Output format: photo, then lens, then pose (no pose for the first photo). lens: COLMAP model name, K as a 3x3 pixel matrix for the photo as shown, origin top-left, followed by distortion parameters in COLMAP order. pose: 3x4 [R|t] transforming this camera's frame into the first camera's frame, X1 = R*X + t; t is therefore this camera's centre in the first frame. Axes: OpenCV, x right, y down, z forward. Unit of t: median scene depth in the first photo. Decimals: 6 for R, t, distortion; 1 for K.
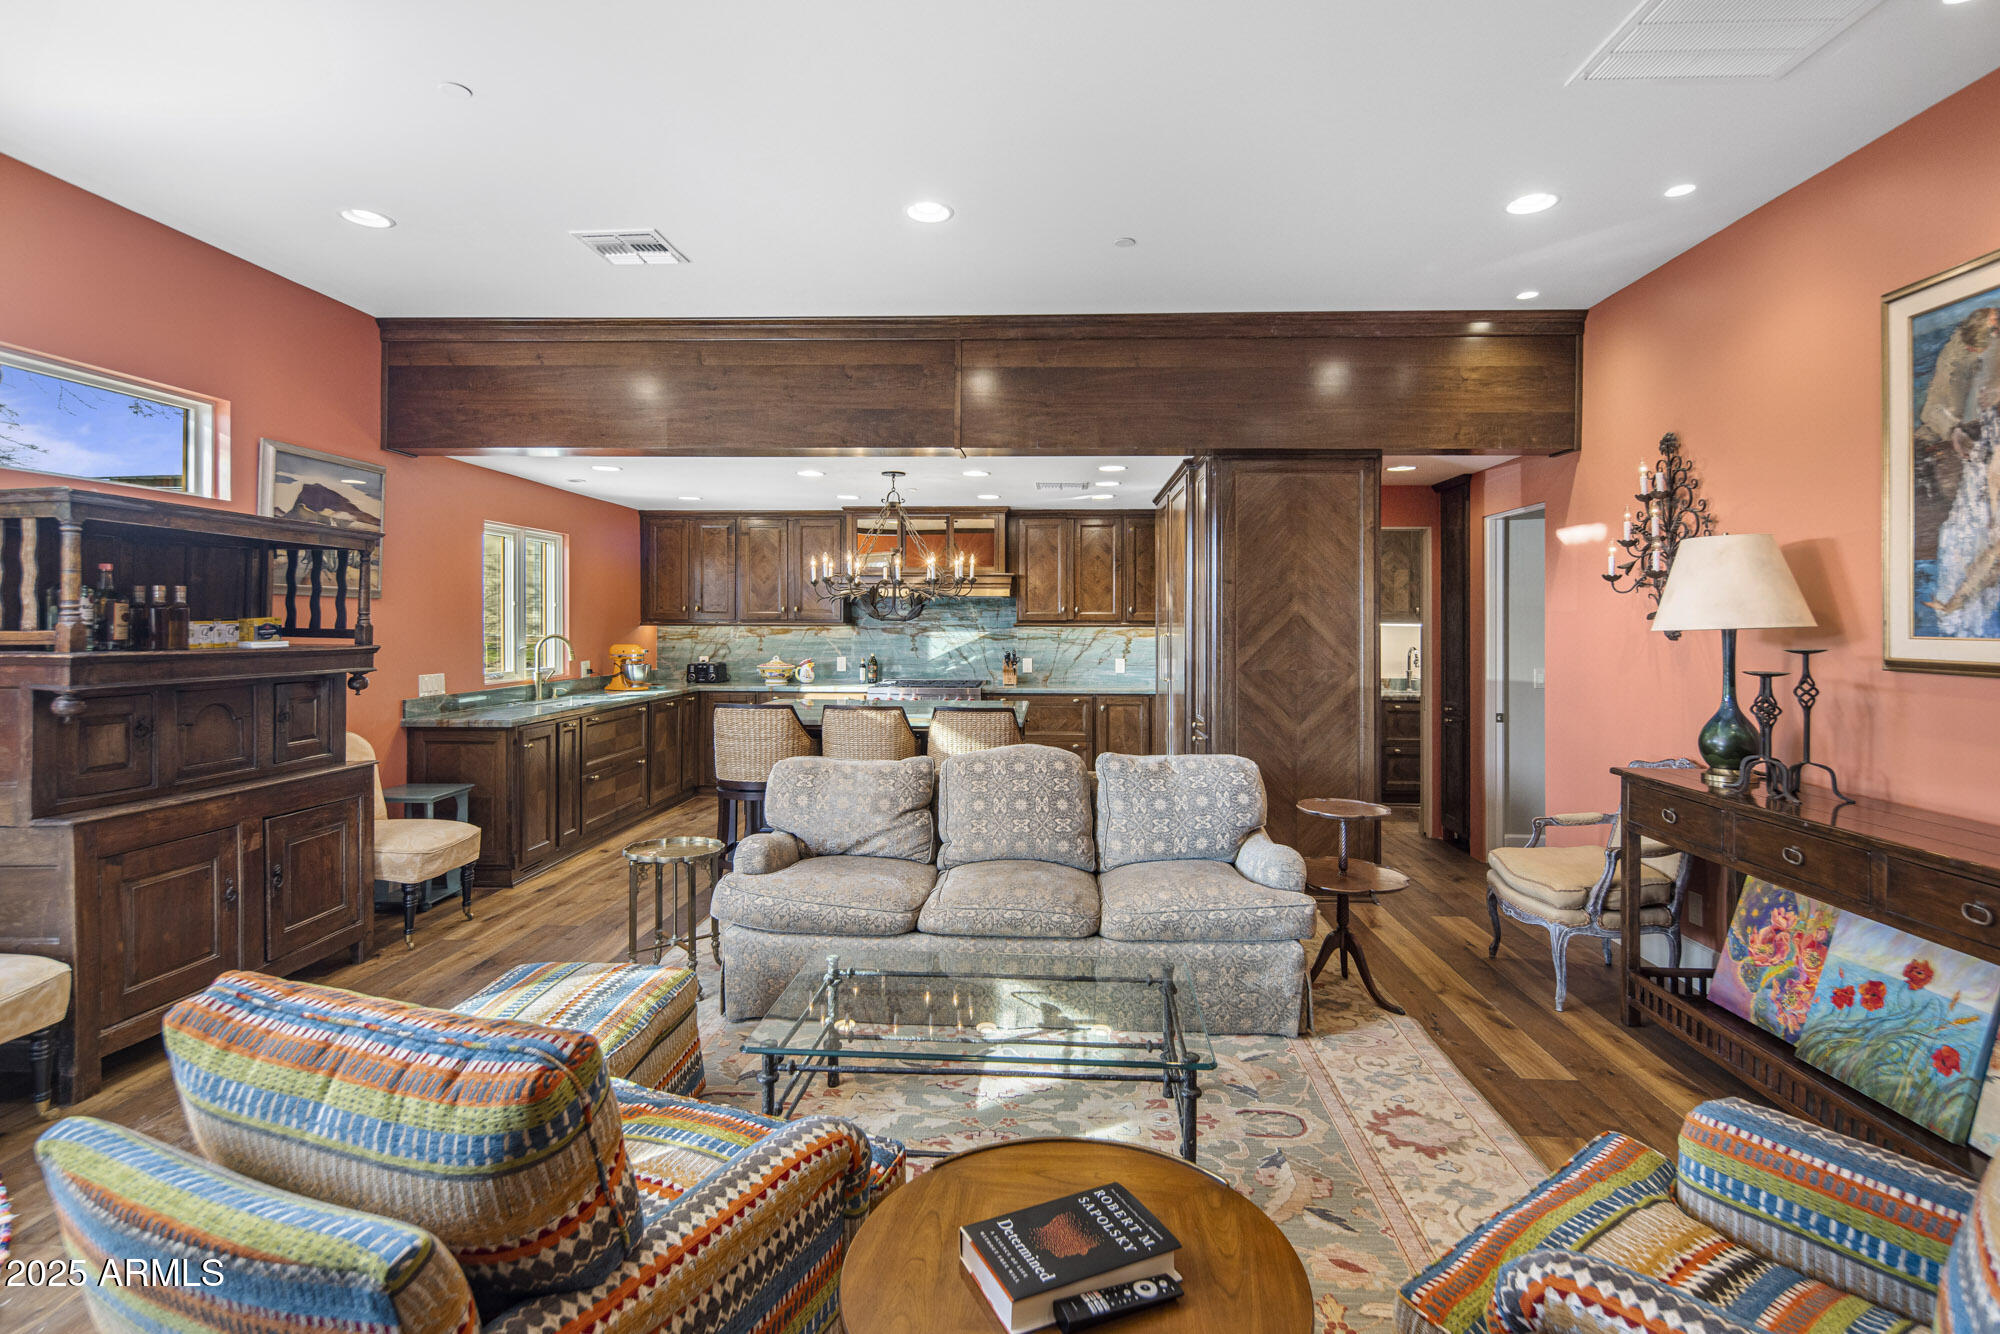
lens RADIAL K [[967.6, 0, 1009.4], [0, 967.6, 623.7], [0, 0, 1]] dist [0.001845, -0.000785]
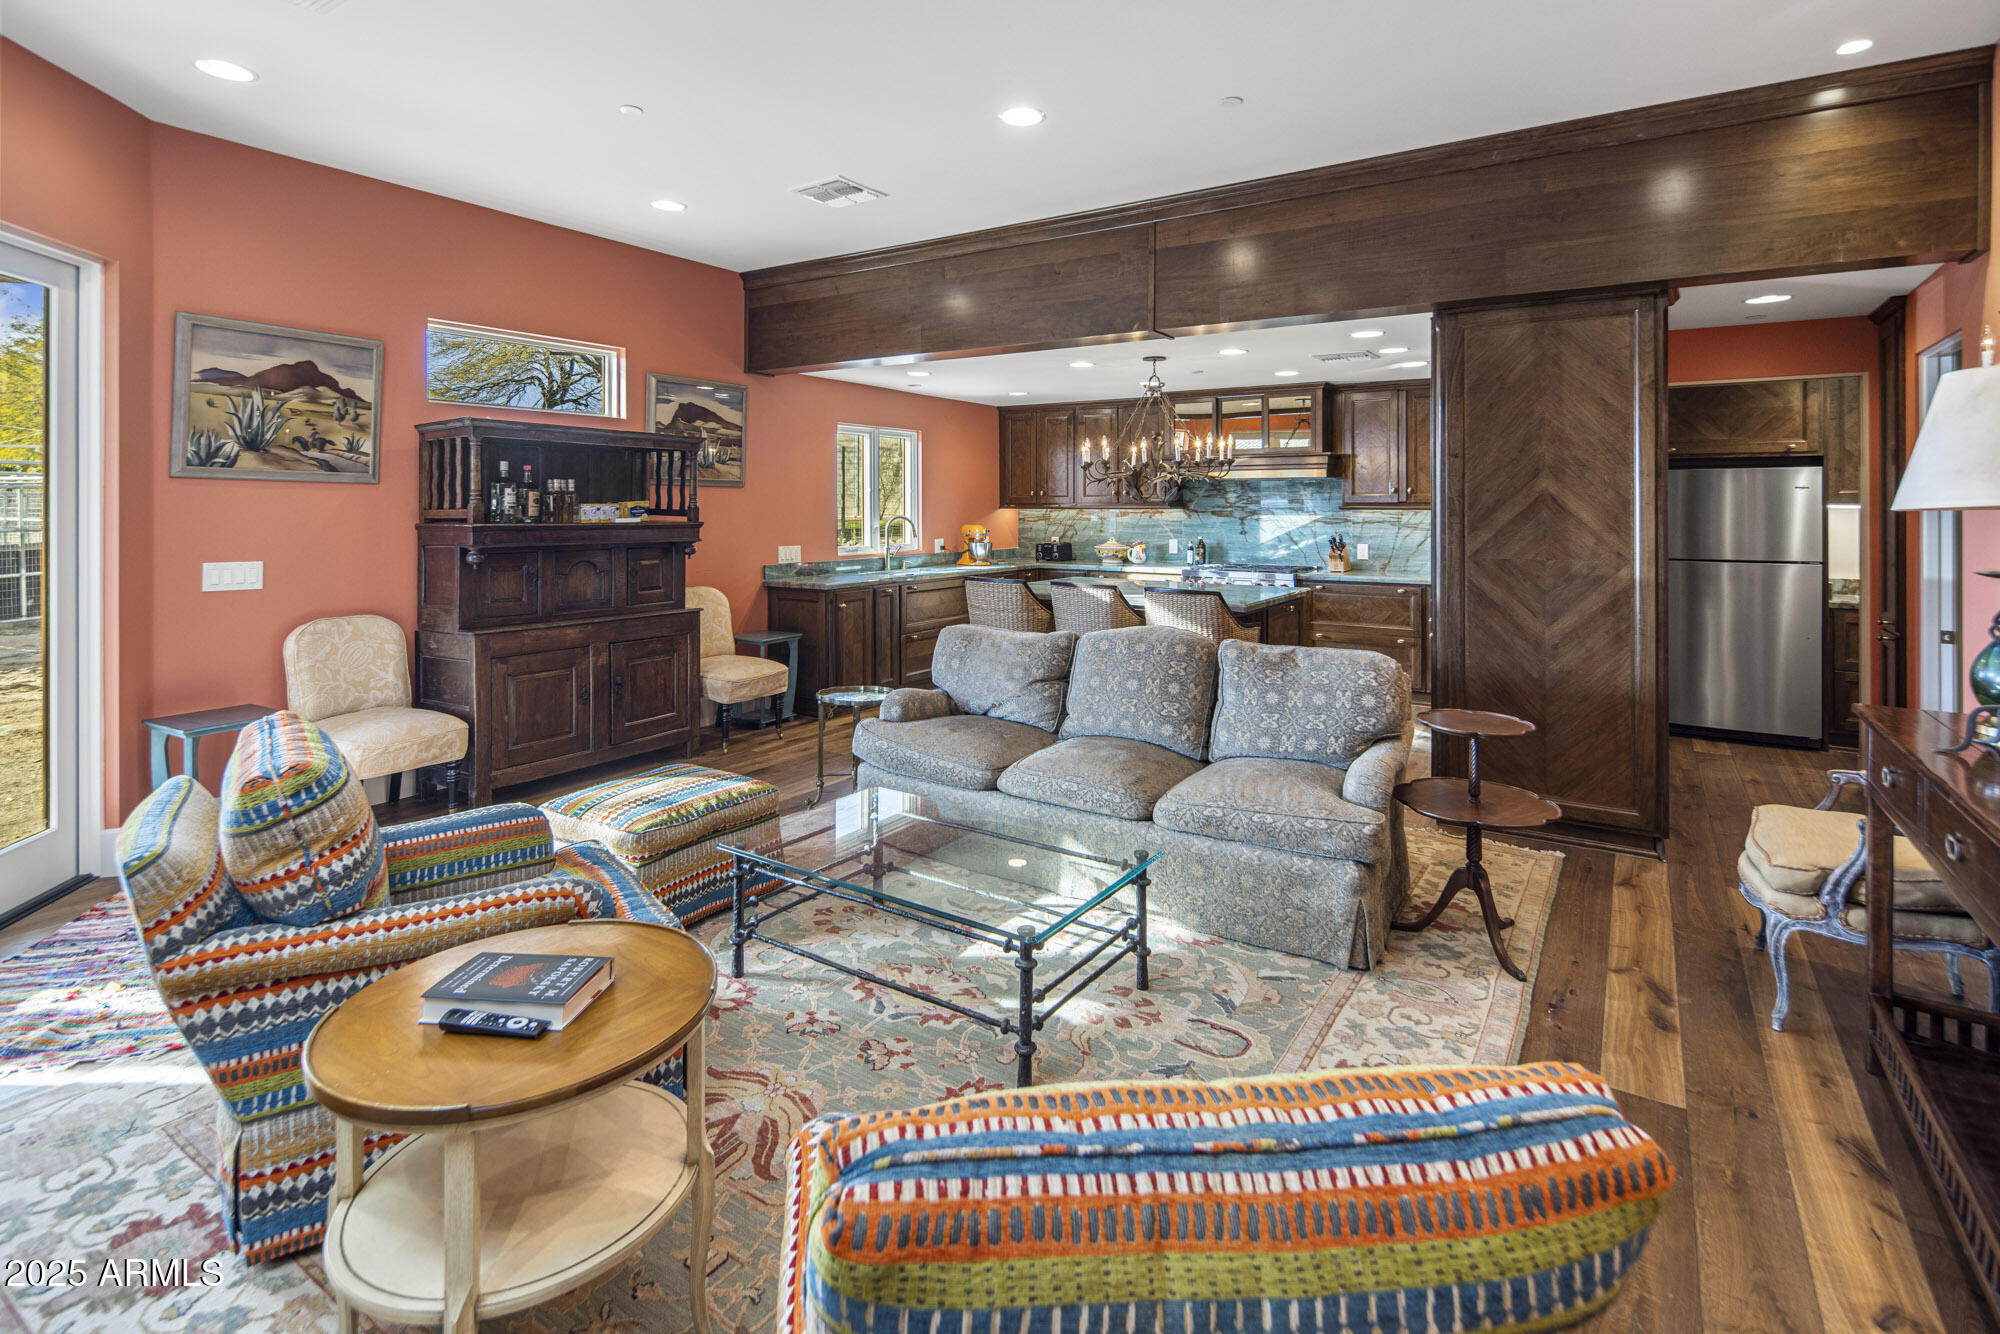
lens RADIAL K [[961.9, 0, 1002.8], [0, 961.9, 509.9], [0, 0, 1]] dist [0.000567, -0.000228]
pose [[0.864121, 0.000008, -0.503283, 0.350105], [0.000426, 1.000000, 0.000749, 0.004679], [0.503283, -0.000862, 0.864121, 0.062506]]
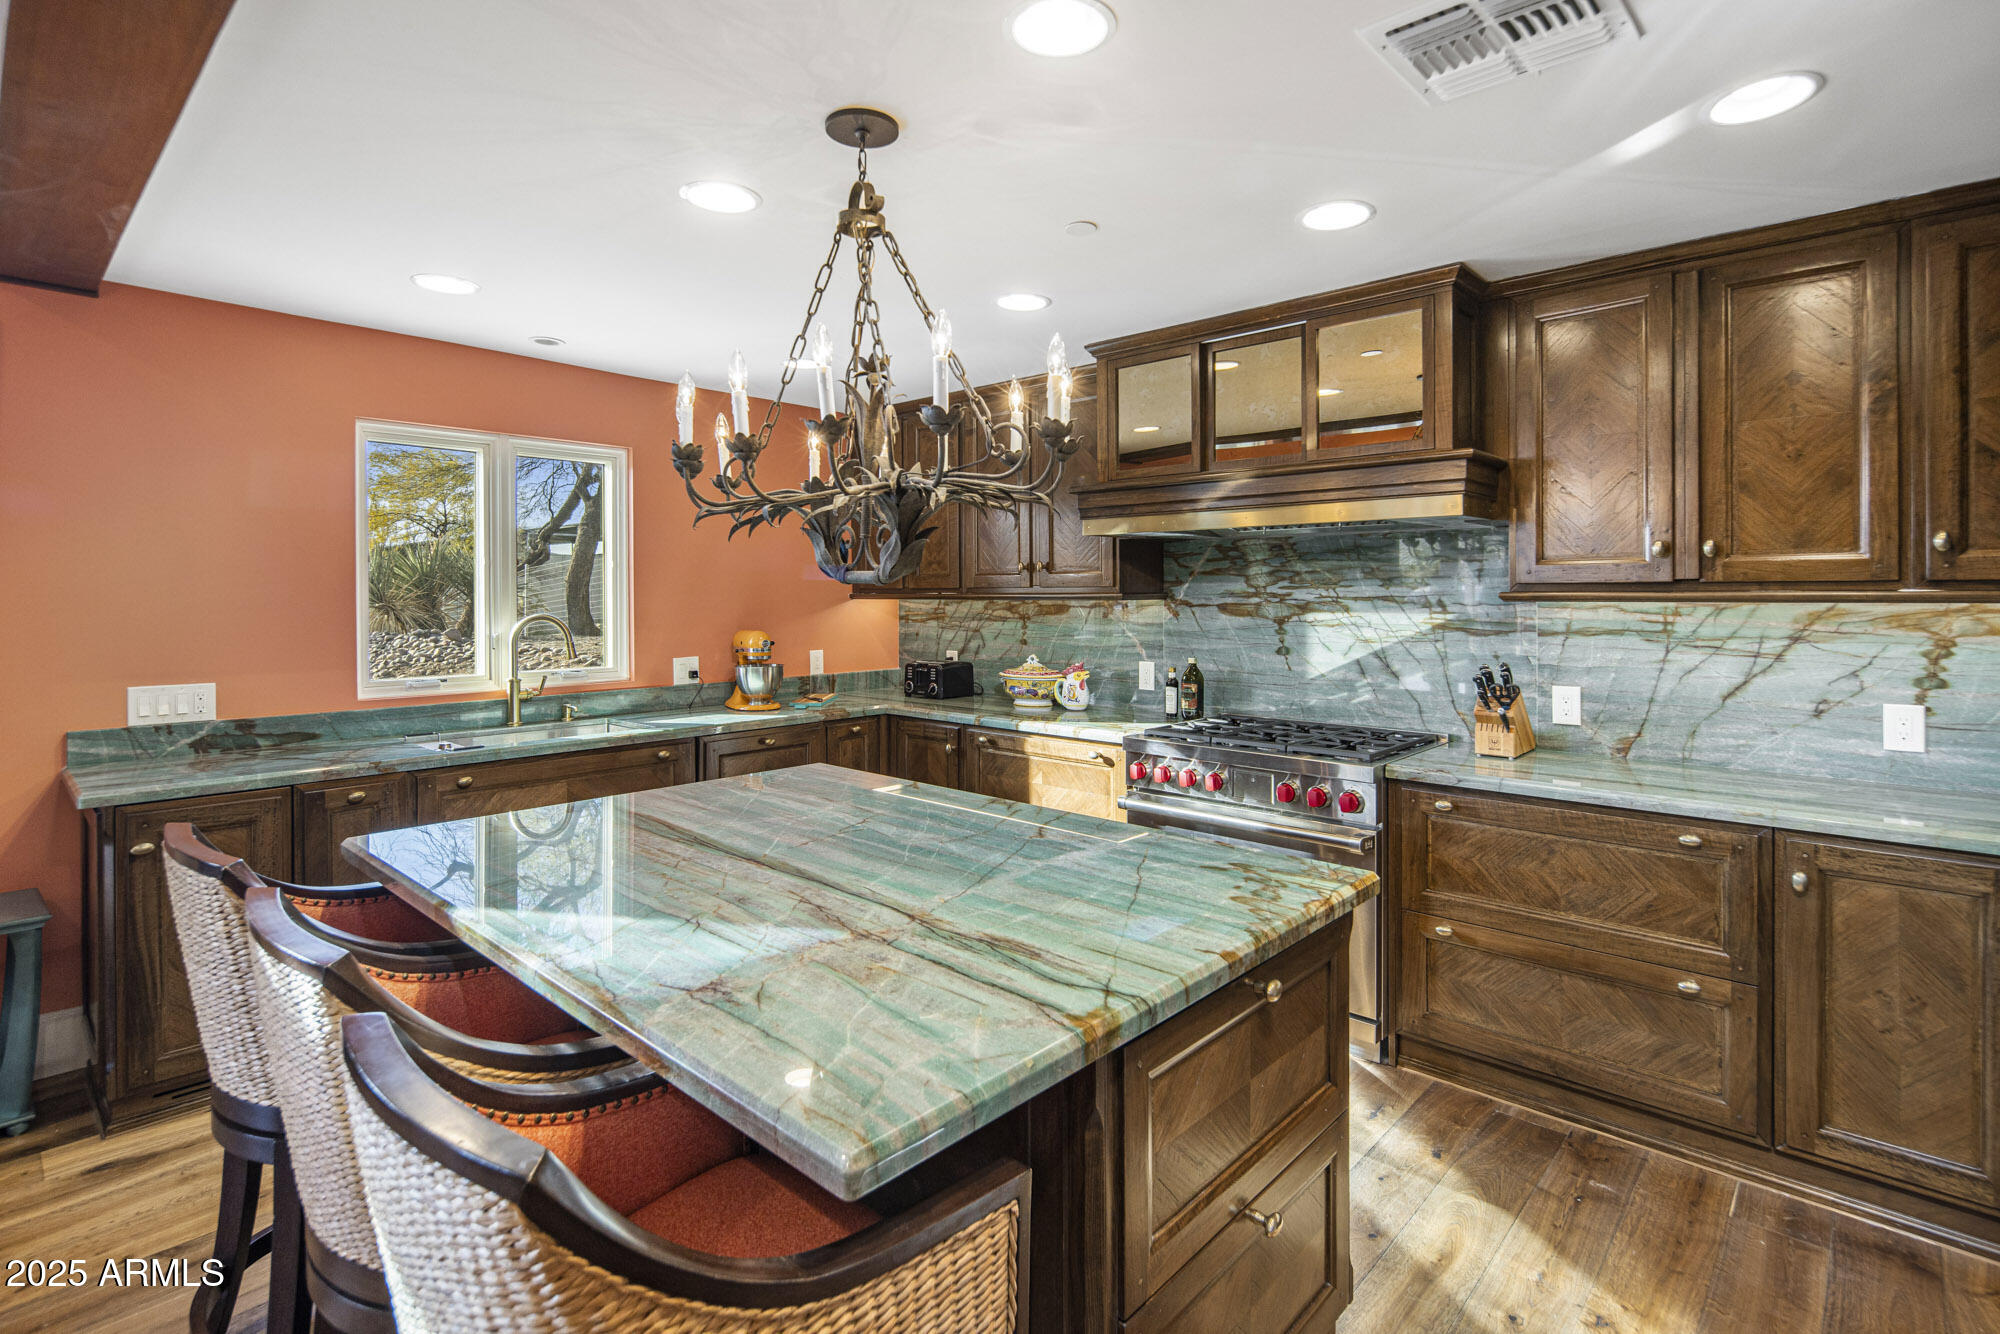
lens RADIAL K [[967.8, 0, 1000.0], [0, 967.8, 598.3], [0, 0, 1]] dist [0.000389, -0.000272]
pose [[0.771307, -0.001446, -0.636462, 0.167497], [0.001556, 0.999999, -0.000387, 0.003437], [0.636461, -0.000691, 0.771308, 1.089216]]
